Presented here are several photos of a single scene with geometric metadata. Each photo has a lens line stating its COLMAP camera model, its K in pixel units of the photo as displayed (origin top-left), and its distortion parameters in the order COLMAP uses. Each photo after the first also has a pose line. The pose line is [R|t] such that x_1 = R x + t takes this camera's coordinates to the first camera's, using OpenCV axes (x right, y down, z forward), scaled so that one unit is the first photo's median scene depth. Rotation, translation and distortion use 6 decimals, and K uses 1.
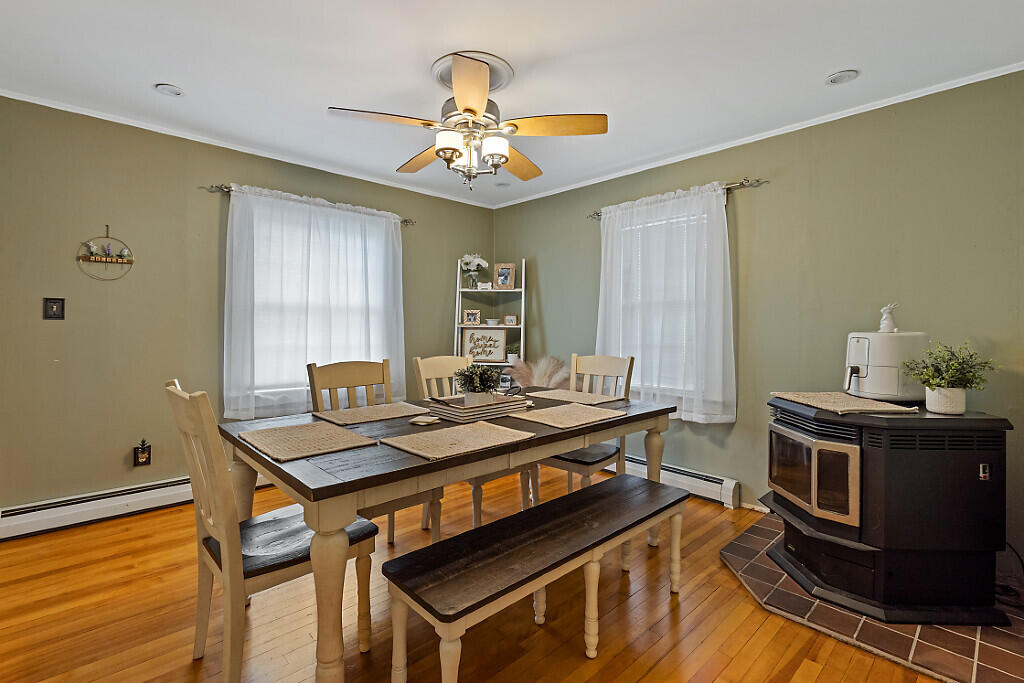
lens RADIAL K [[467.8, 0, 502.8], [0, 467.8, 323.0], [0, 0, 1]] dist [0.003161, 0.000252]
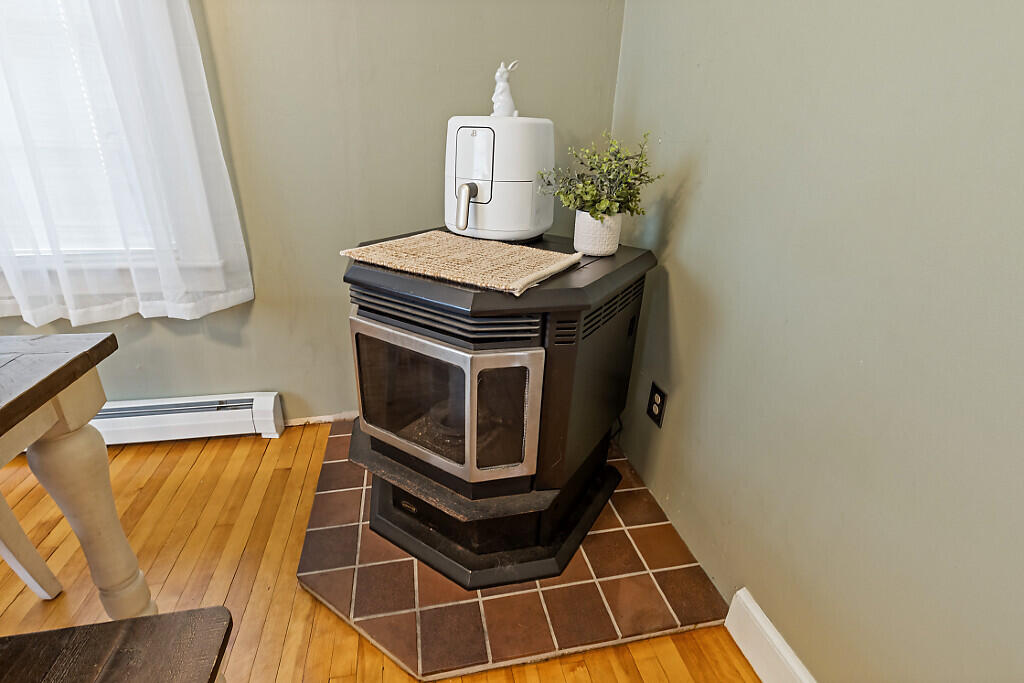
lens RADIAL K [[467.8, 0, 508.6], [0, 467.8, 340.8], [0, 0, 1]] dist [0.003161, 0.000252]
pose [[0.513422, -0.329612, 0.792309, 0.275303], [-0.032343, 0.915202, 0.401696, 0.038724], [-0.857527, -0.231865, 0.459224, 0.663981]]
